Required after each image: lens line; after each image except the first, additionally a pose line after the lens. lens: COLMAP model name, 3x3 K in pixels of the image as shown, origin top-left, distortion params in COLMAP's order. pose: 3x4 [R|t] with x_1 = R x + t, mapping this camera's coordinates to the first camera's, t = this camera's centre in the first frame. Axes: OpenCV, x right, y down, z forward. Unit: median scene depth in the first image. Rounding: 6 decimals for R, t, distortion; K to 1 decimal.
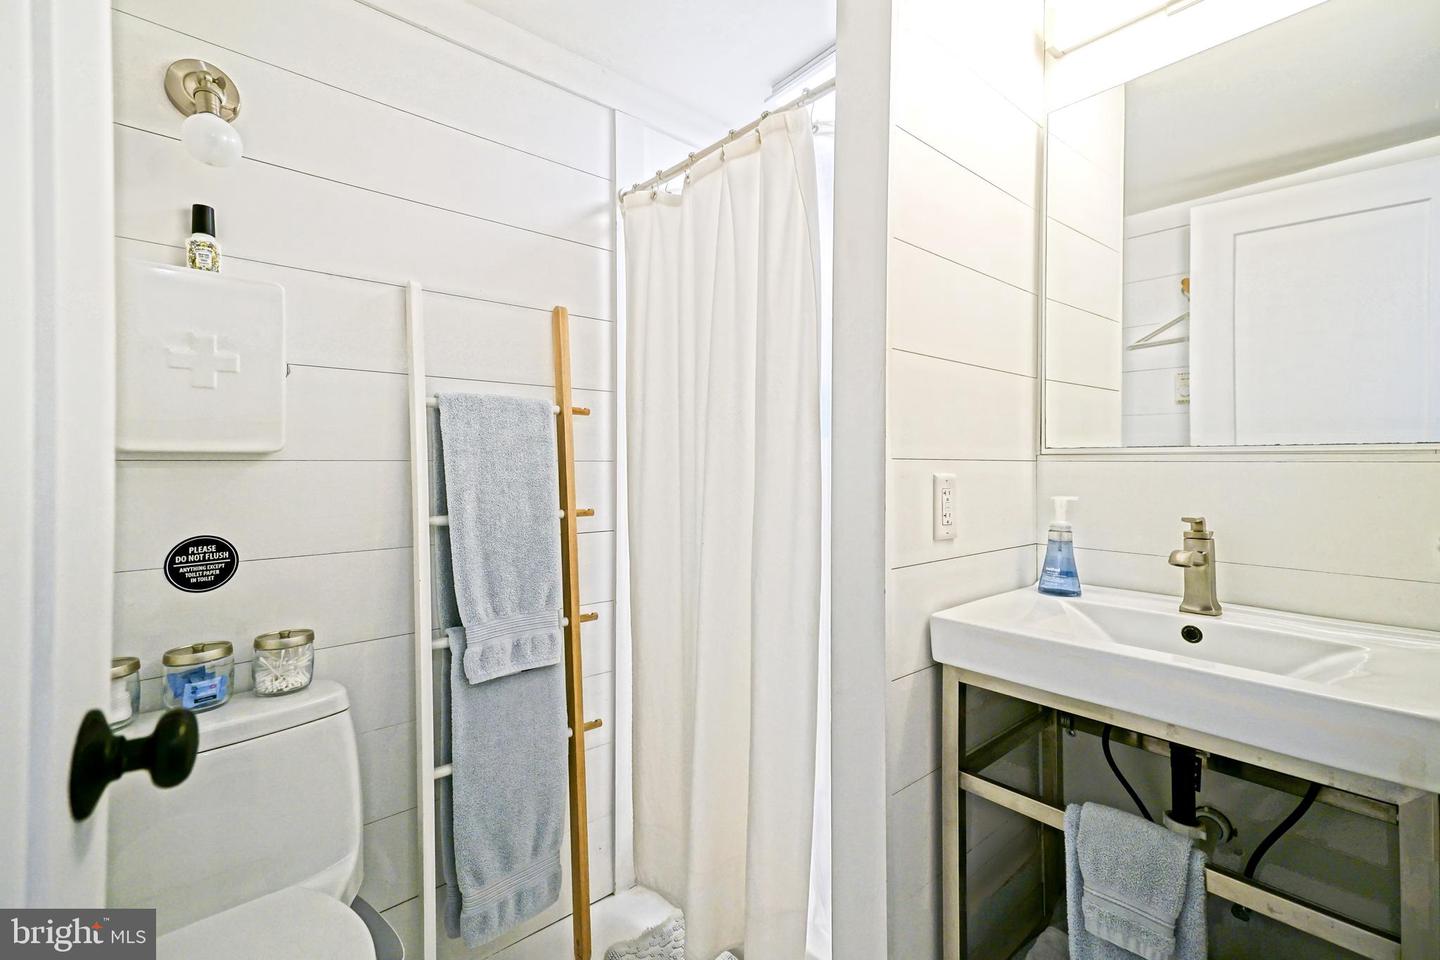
lens RADIAL K [[636.3, 0, 720.0], [0, 636.3, 480.0], [0, 0, 1]] dist [0.030633, 0.000184]
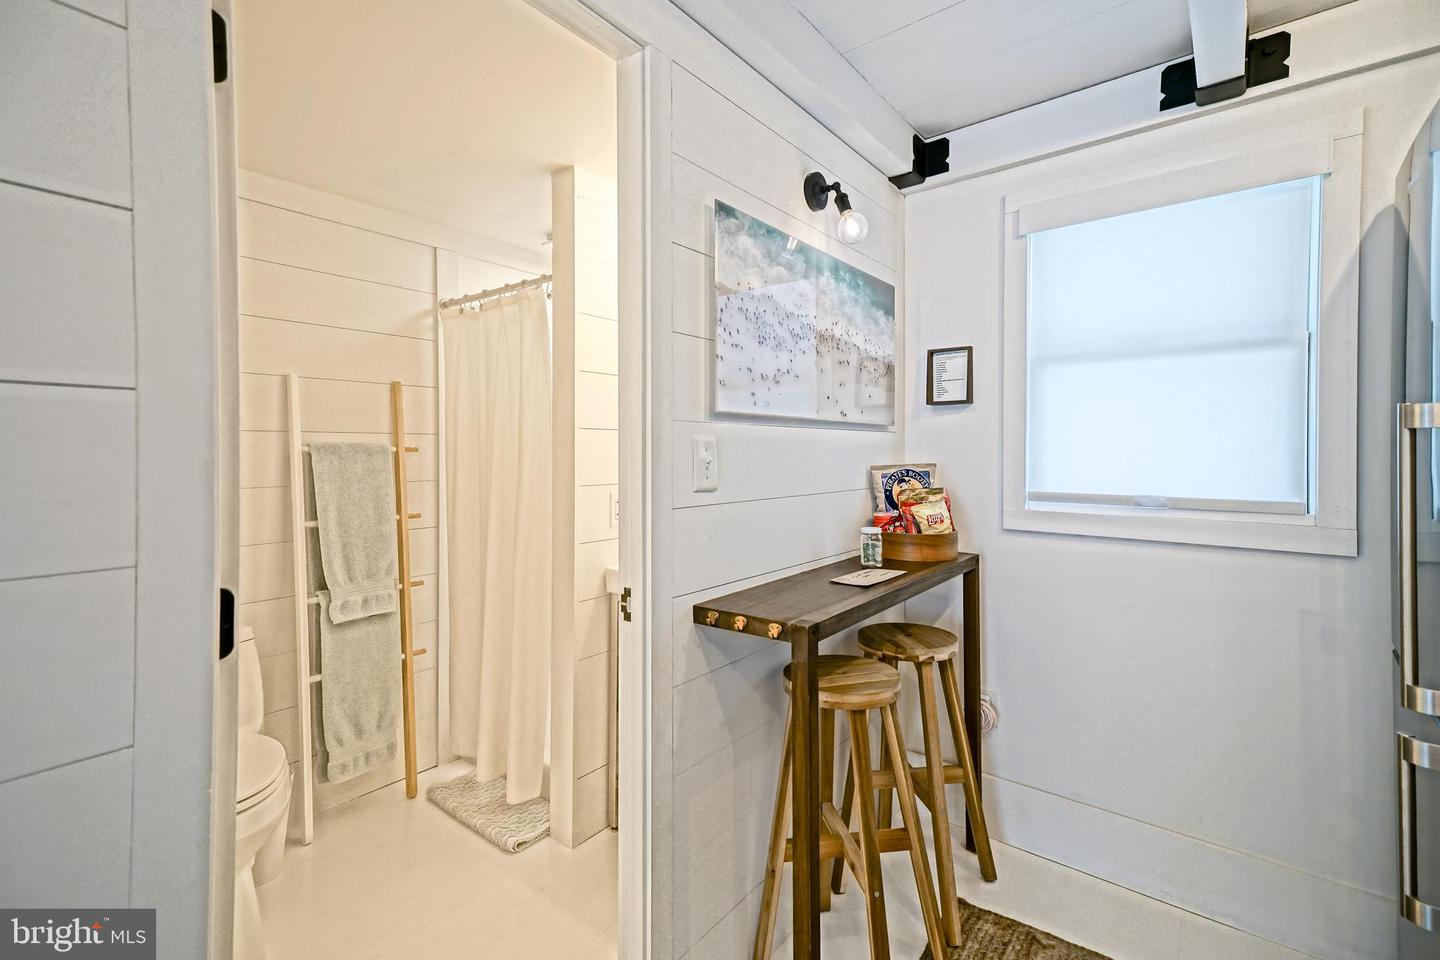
lens RADIAL K [[632.5, 0, 717.1], [0, 632.5, 465.8], [0, 0, 1]] dist [0.033763, 0.000088]
pose [[0.983119, -0.007166, 0.182826, 0.249849], [0.007954, 0.999962, -0.003582, -0.064601], [-0.182793, 0.004976, 0.983139, -0.715324]]
